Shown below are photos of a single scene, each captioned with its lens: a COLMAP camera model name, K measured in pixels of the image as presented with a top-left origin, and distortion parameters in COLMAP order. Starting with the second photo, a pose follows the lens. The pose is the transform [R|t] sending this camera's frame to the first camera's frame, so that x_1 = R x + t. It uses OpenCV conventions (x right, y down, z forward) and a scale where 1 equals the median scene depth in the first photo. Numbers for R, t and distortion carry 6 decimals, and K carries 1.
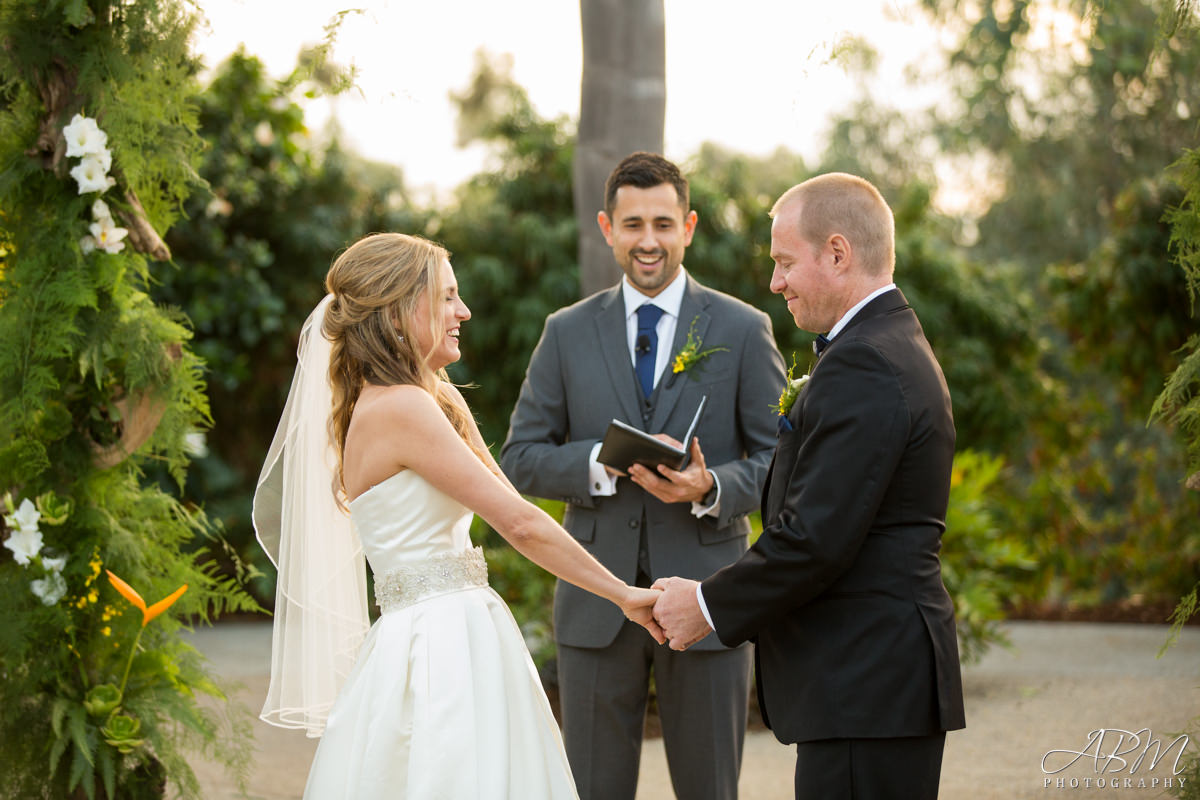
lens RADIAL K [[4077.8, 0, 600.0], [0, 4077.8, 400.0], [0, 0, 1]] dist [0.011746, 0.806926]
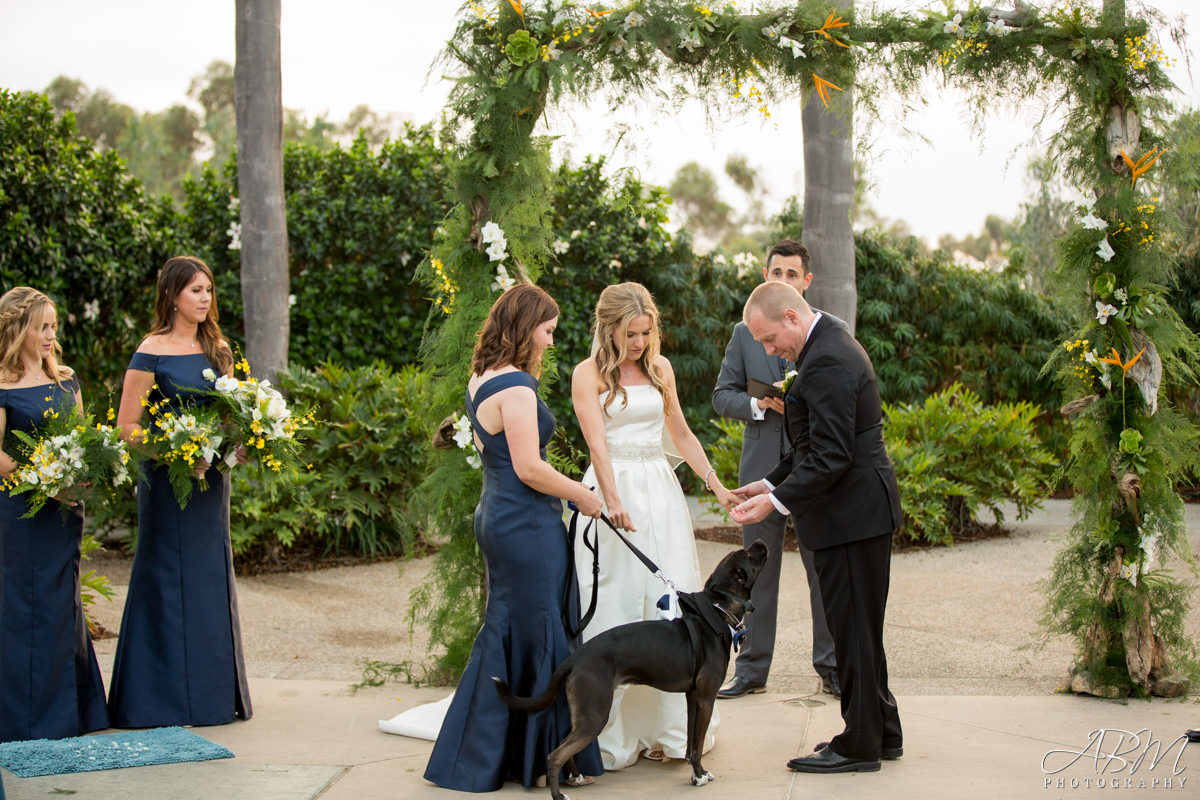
lens RADIAL K [[2598.1, 0, 600.0], [0, 2598.1, 400.0], [0, 0, 1]] dist [-0.231433, 0.030092]
pose [[0.991494, 0.004880, -0.130058, 0.088735], [-0.003919, 0.999963, 0.007648, 0.006933], [0.130090, -0.007074, 0.991477, -0.241288]]
